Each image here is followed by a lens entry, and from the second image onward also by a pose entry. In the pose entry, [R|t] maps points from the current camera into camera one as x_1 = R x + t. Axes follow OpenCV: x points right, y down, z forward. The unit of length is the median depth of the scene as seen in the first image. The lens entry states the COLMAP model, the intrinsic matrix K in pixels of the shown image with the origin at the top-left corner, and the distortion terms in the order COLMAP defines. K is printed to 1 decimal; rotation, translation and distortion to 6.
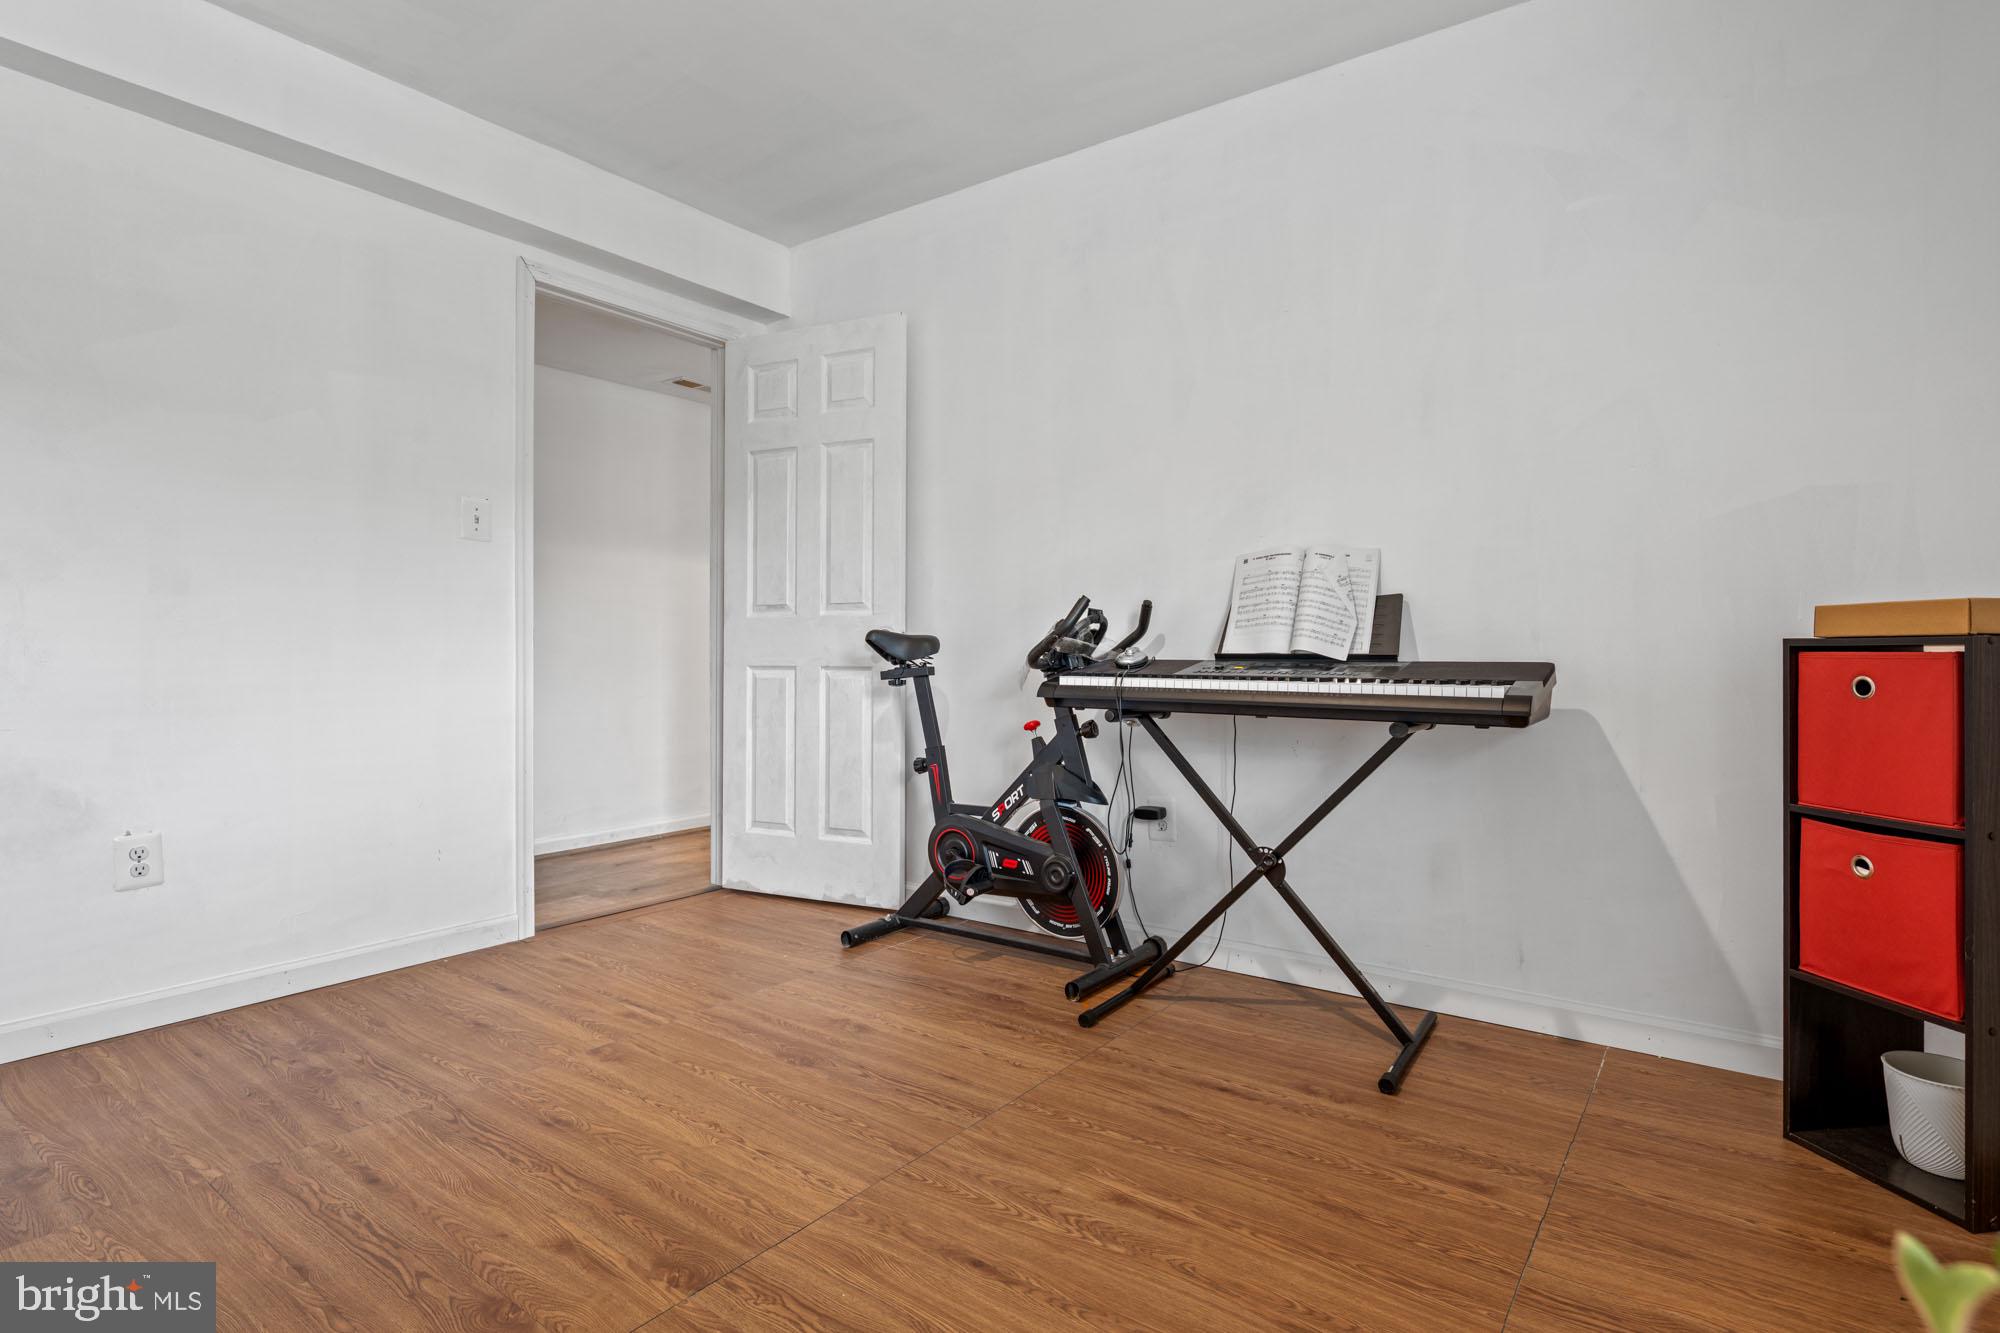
lens RADIAL K [[1016.3, 0, 1001.6], [0, 1016.3, 661.0], [0, 0, 1]] dist [0.003134, 0.000474]
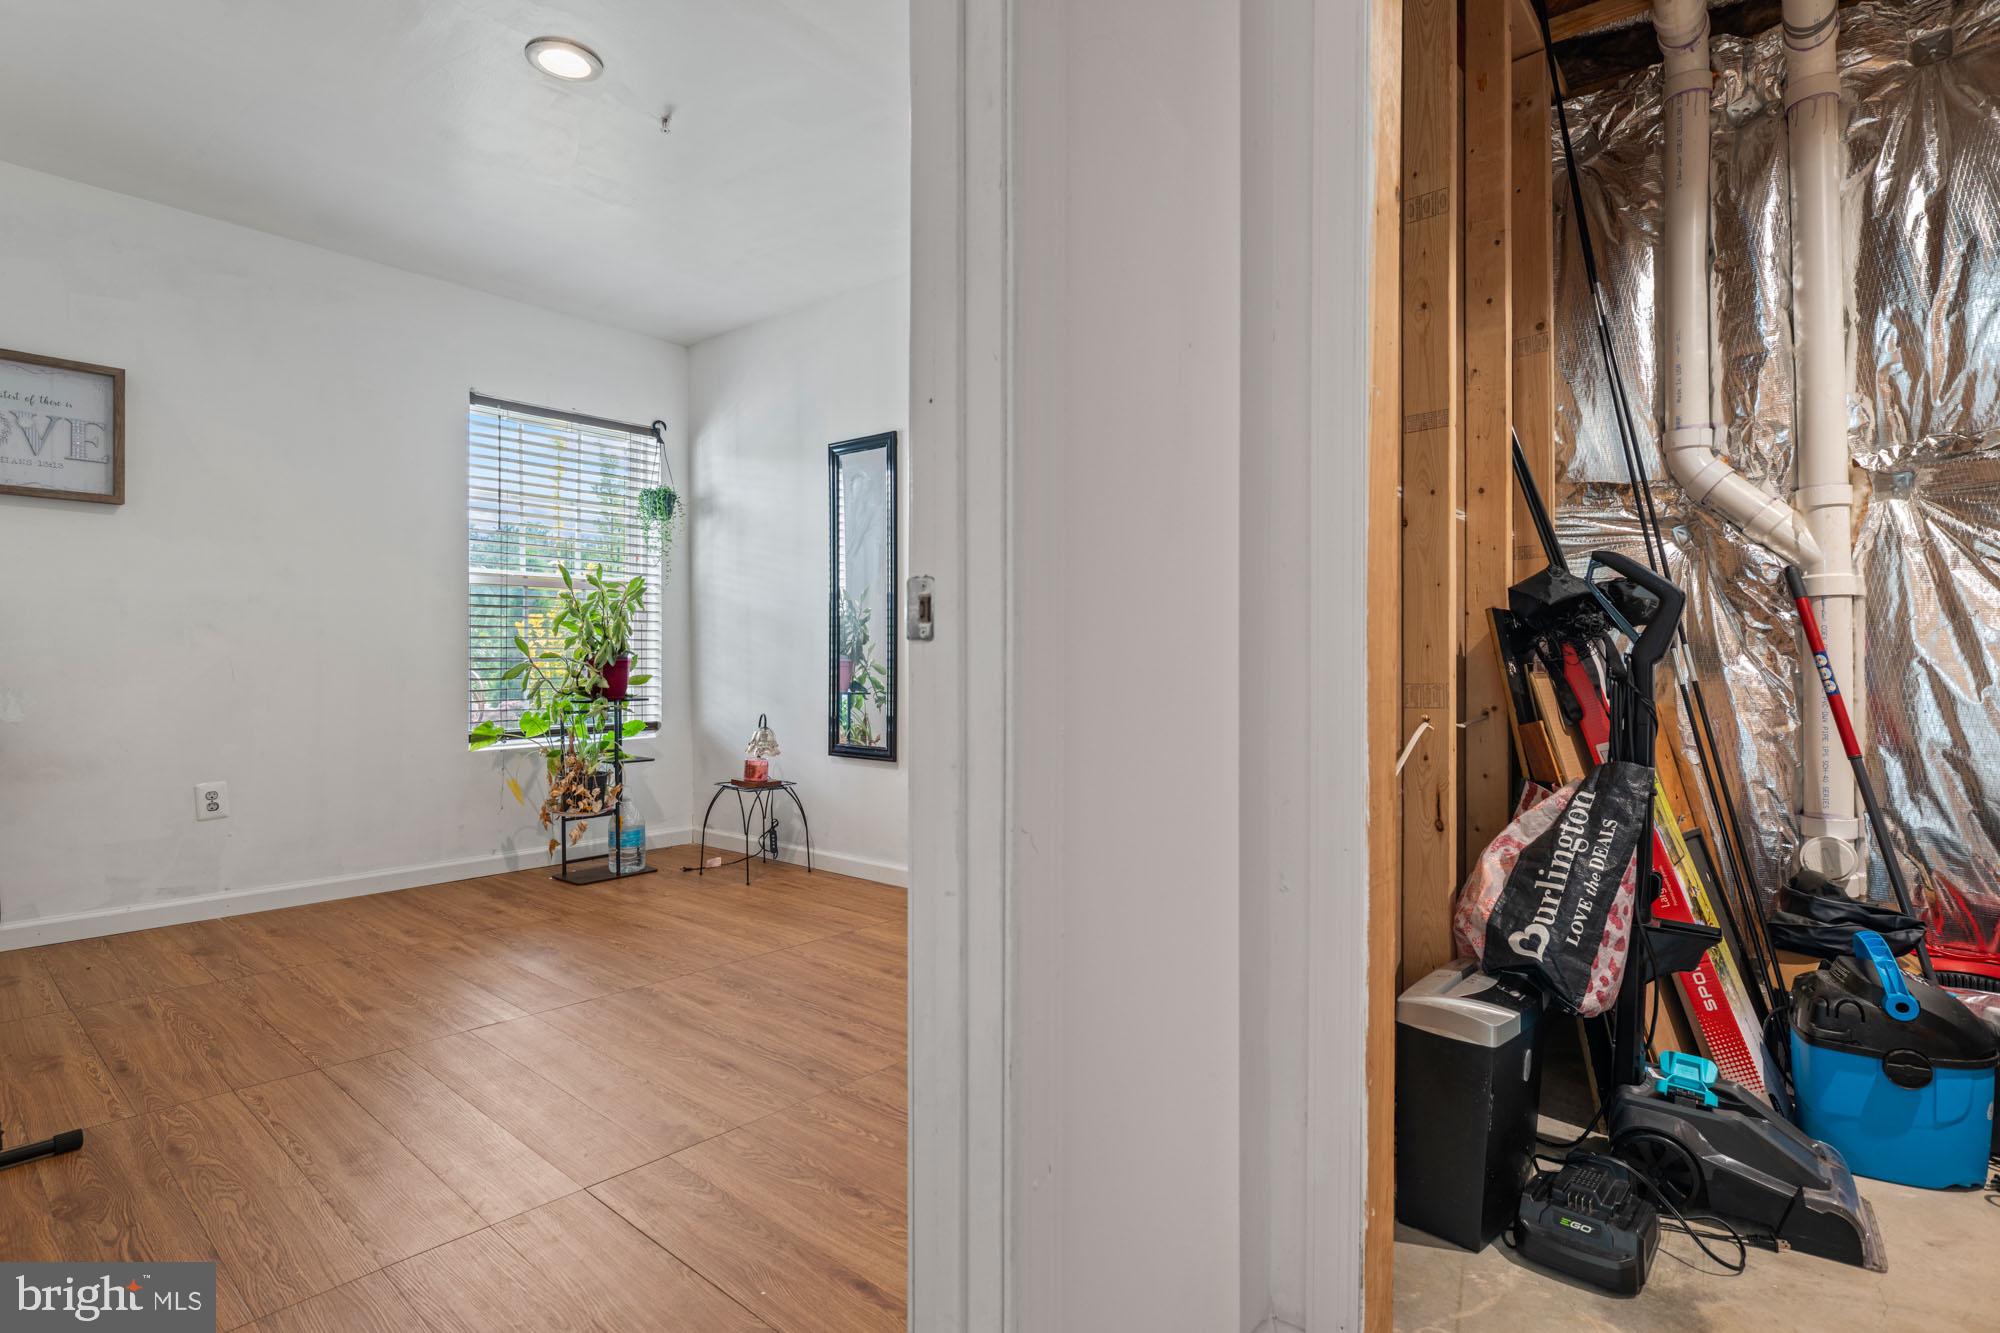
lens RADIAL K [[1016.3, 0, 997.9], [0, 1016.3, 660.8], [0, 0, 1]] dist [0.003134, 0.000474]
pose [[-0.997016, -0.000930, 0.077187, -0.957191], [-0.000681, 0.999994, 0.003246, -0.017721], [-0.077189, 0.003184, -0.997011, 2.434681]]
